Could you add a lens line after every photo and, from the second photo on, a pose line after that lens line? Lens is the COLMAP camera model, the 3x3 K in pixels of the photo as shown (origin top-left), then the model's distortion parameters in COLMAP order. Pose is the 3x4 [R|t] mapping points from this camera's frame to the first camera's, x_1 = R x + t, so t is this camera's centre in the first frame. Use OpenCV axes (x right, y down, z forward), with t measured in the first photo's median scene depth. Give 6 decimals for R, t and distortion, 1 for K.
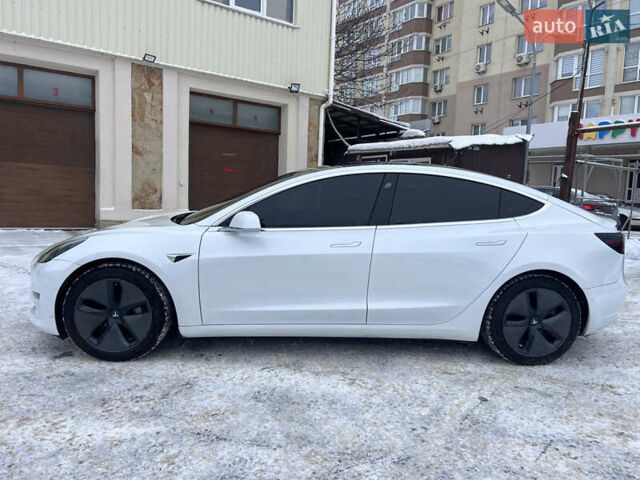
lens RADIAL K [[479.1, 0, 321.0], [0, 479.1, 240.8], [0, 0, 1]] dist [0.053883, -0.057788]
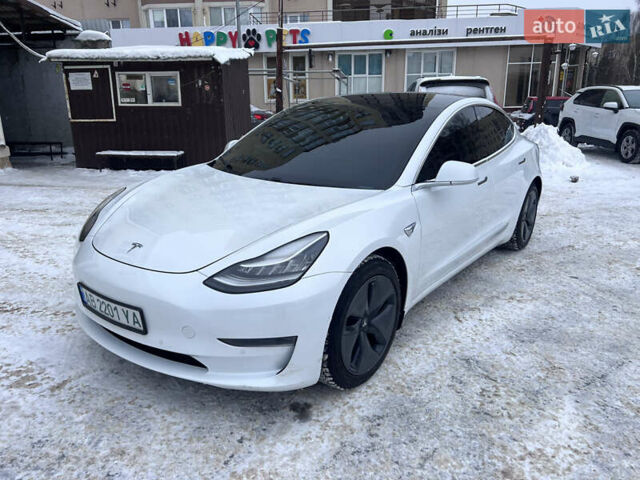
lens RADIAL K [[479.1, 0, 320.0], [0, 479.1, 240.9], [0, 0, 1]] dist [0.053883, -0.057788]
pose [[0.653052, -0.245219, 0.716513, -0.367865], [0.107996, 0.966611, 0.232381, -0.056547], [-0.749574, -0.074376, 0.657729, 0.218610]]
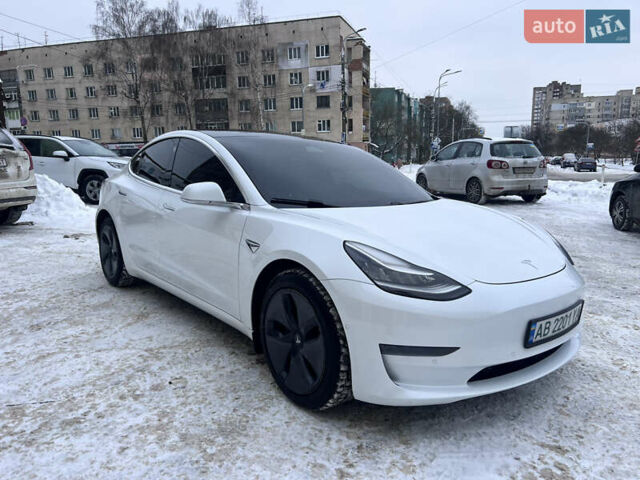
lens RADIAL K [[479.1, 0, 324.1], [0, 479.1, 238.0], [0, 0, 1]] dist [0.053883, -0.057788]
pose [[-0.587131, -0.171179, 0.791186, -0.389852], [0.072845, 0.962247, 0.262247, -0.096093], [-0.806208, 0.211607, -0.552496, 0.711682]]
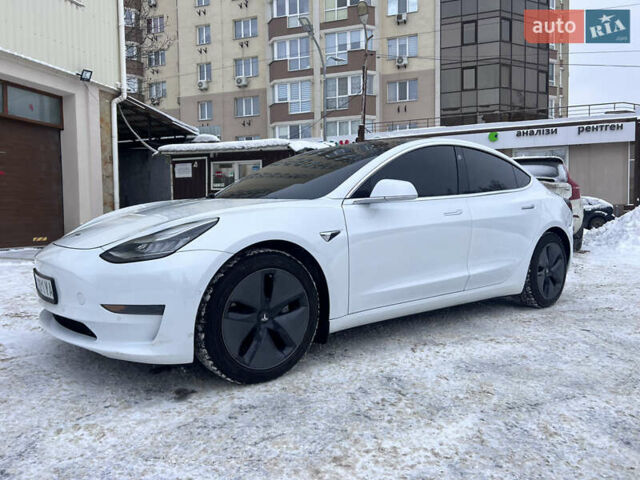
lens RADIAL K [[479.1, 0, 322.8], [0, 479.1, 237.5], [0, 0, 1]] dist [0.053883, -0.057788]
pose [[0.817913, -0.071405, 0.570893, -0.291498], [0.096035, 0.995292, -0.013103, 0.018022], [-0.567270, 0.065543, 0.820920, 0.125258]]
